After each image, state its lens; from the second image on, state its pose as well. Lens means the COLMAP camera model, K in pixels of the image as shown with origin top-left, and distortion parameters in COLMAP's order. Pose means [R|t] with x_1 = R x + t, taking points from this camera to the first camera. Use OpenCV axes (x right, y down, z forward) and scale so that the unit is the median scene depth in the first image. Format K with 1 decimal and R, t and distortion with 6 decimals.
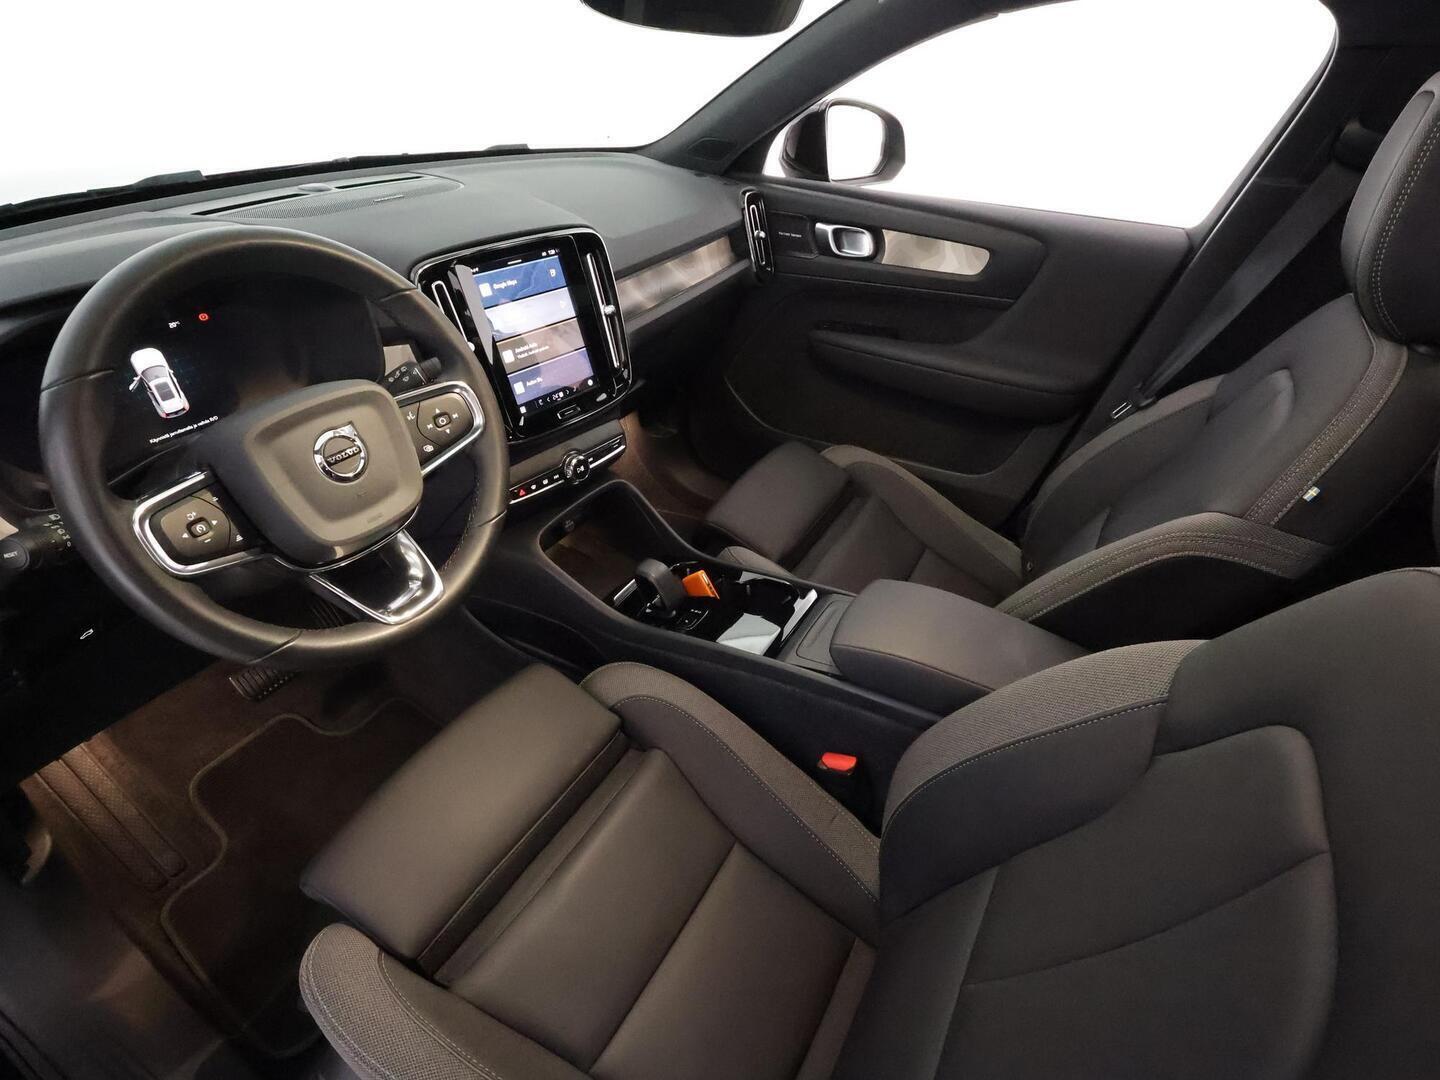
lens RADIAL K [[745.8, 0, 714.4], [0, 745.8, 543.3], [0, 0, 1]] dist [-0.004464, -0.000530]
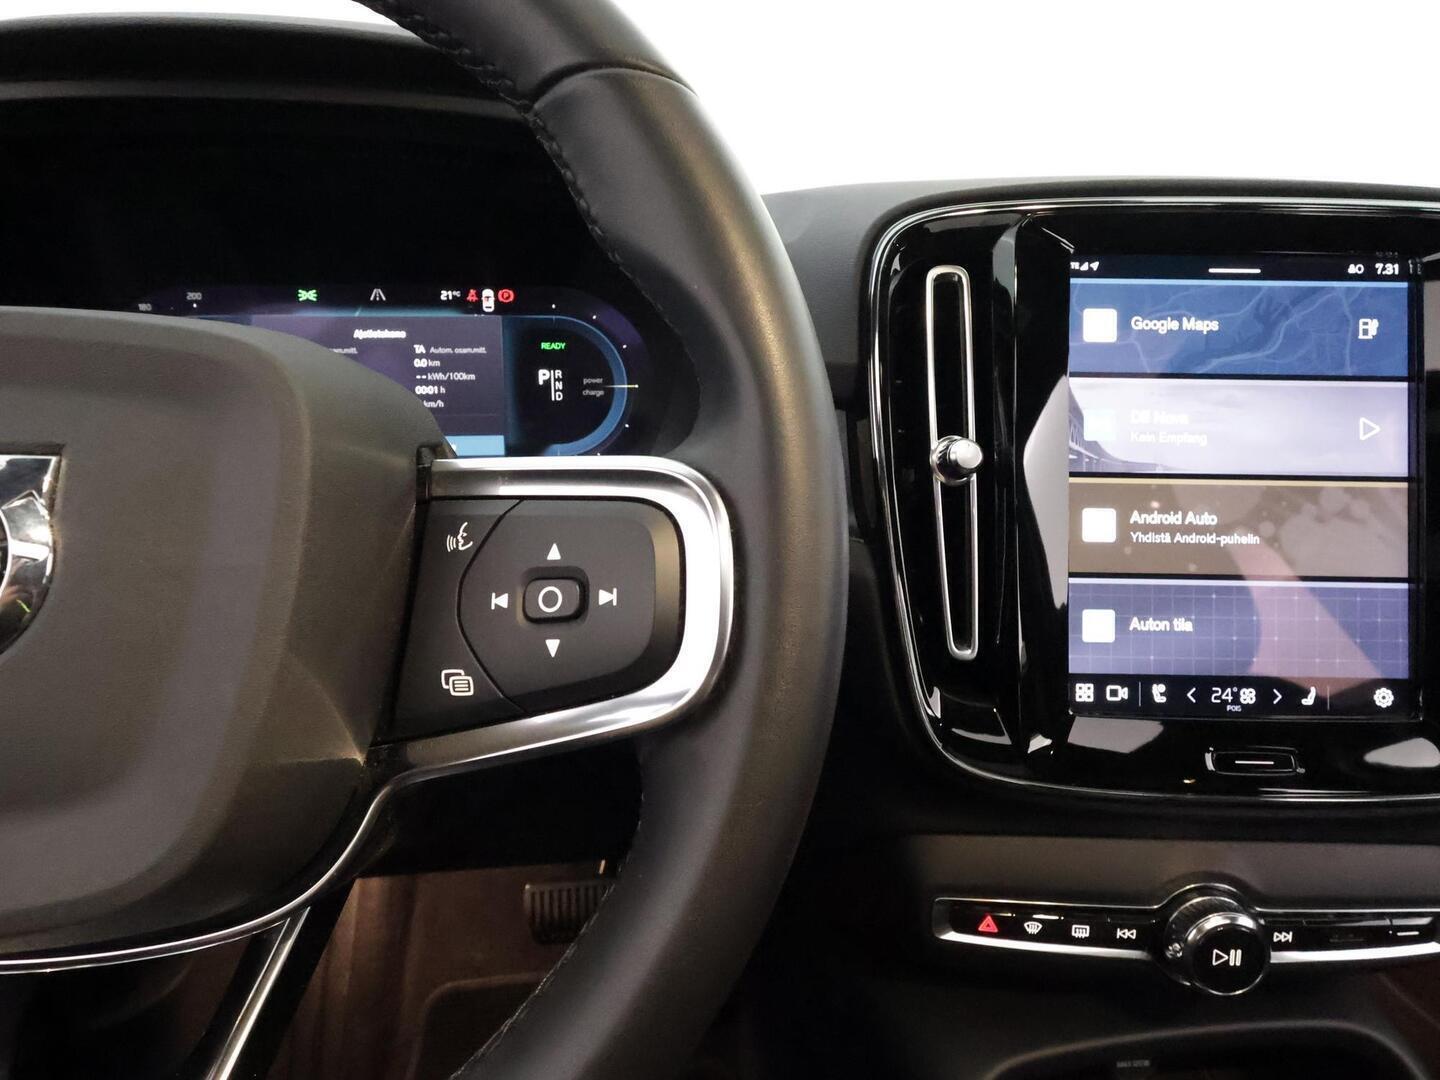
lens RADIAL K [[745.8, 0, 714.4], [0, 745.8, 543.3], [0, 0, 1]] dist [-0.004464, -0.000530]
pose [[0.596011, 0.233458, -0.768289, -0.123635], [-0.448935, 0.890174, -0.077773, -0.141164], [0.665754, 0.391265, 0.635360, 0.674020]]
